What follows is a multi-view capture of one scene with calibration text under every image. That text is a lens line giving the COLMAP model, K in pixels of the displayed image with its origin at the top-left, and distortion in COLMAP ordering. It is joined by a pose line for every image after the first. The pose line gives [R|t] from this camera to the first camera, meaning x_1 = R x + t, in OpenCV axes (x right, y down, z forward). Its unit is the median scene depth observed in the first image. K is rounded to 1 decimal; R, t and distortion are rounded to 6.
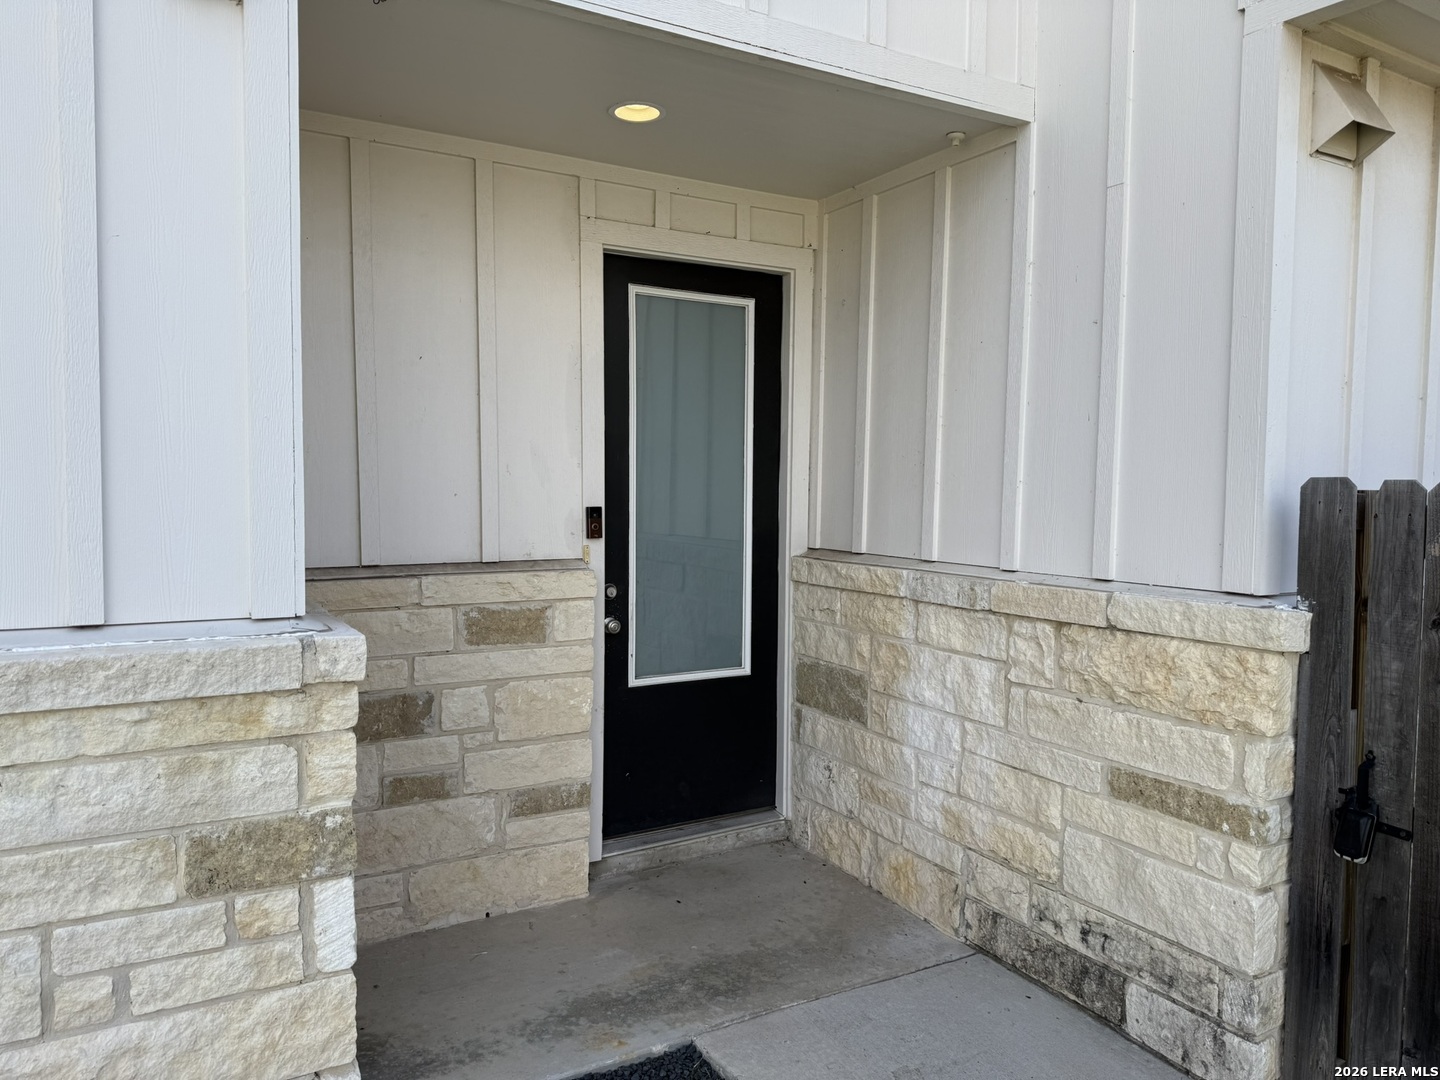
lens RADIAL K [[999.7, 0, 723.0], [0, 999.7, 546.5], [0, 0, 1]] dist [0.118139, -0.171924]
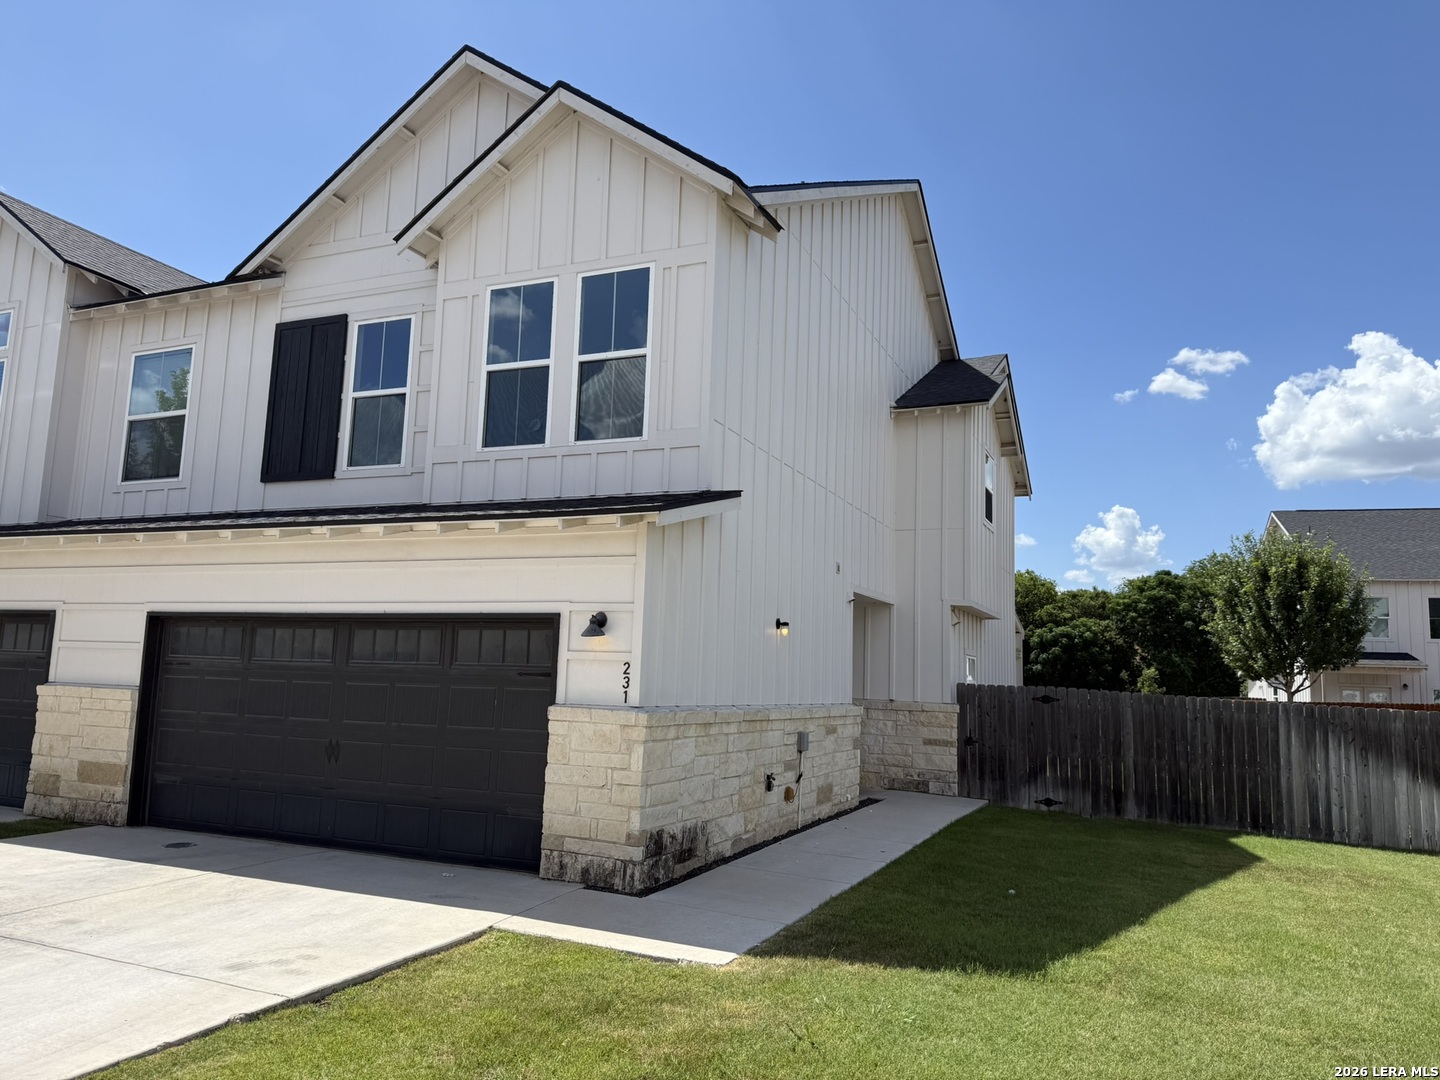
lens RADIAL K [[999.7, 0, 723.0], [0, 999.7, 546.5], [0, 0, 1]] dist [0.118139, -0.171924]
pose [[0.803030, 0.094181, 0.588449, -3.502552], [0.008676, 0.985481, -0.169565, 0.115959], [-0.595875, 0.141271, 0.790554, -2.532840]]
